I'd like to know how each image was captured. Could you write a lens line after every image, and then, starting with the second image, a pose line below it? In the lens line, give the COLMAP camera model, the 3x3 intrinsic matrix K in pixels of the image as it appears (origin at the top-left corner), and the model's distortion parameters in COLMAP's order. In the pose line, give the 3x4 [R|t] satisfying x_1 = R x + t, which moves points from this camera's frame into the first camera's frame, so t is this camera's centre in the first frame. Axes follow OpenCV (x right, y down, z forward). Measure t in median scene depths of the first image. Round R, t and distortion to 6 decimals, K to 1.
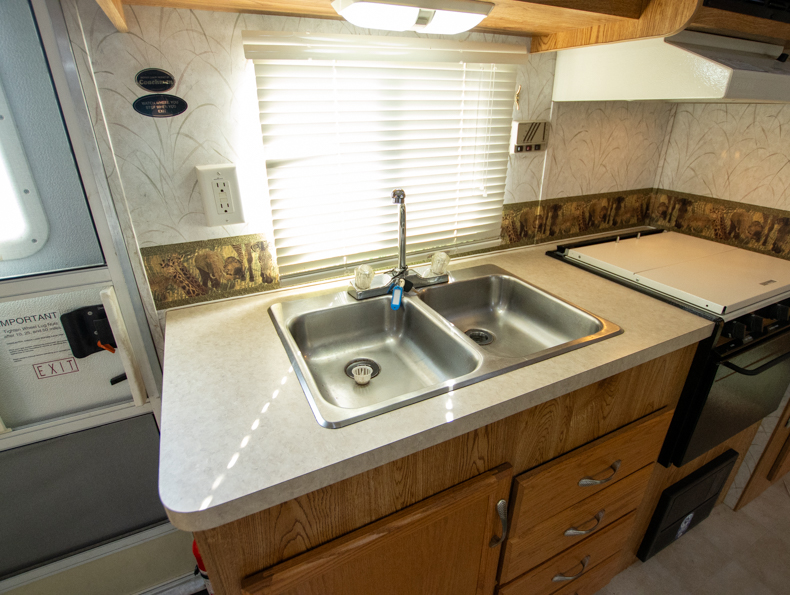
lens RADIAL K [[411.4, 0, 399.2], [0, 411.4, 296.7], [0, 0, 1]] dist [-0.031507, 0.001867]
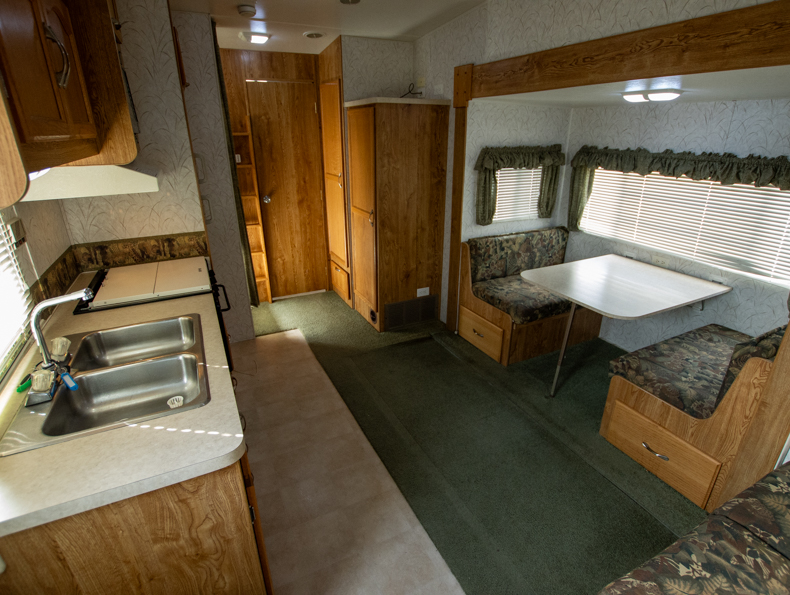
lens RADIAL K [[411.4, 0, 399.2], [0, 411.4, 296.7], [0, 0, 1]] dist [-0.031507, 0.001867]
pose [[-0.007498, -0.372059, 0.928179, -0.813211], [0.419520, 0.841399, 0.340662, -0.161898], [-0.907715, 0.391943, 0.149777, -0.106555]]
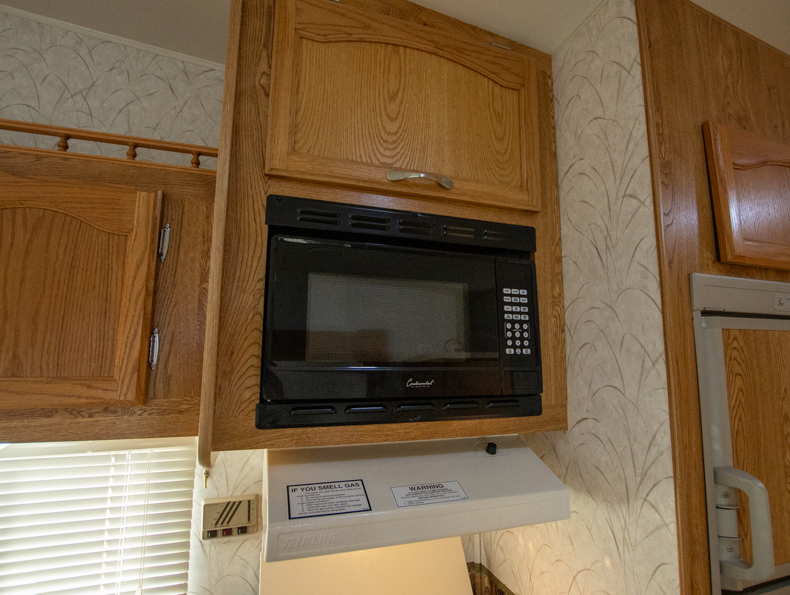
lens RADIAL K [[408.6, 0, 399.5], [0, 408.6, 297.9], [0, 0, 1]] dist [-0.034751, 0.001715]
pose [[0.991264, -0.008514, -0.131620, 0.747592], [-0.063143, 0.845494, -0.530239, -0.350883], [0.115798, 0.533917, 0.837570, 0.133843]]
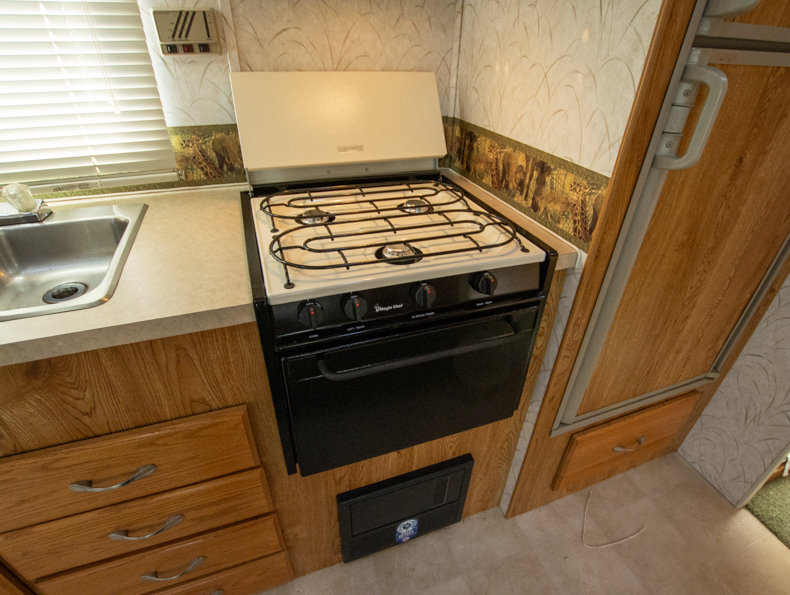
lens RADIAL K [[411.4, 0, 399.2], [0, 411.4, 296.7], [0, 0, 1]] dist [-0.031507, 0.001867]
pose [[0.994179, 0.081595, -0.070355, 0.779613], [-0.070690, 0.986819, 0.145570, -0.048979], [0.081305, -0.139749, 0.986843, 0.234023]]
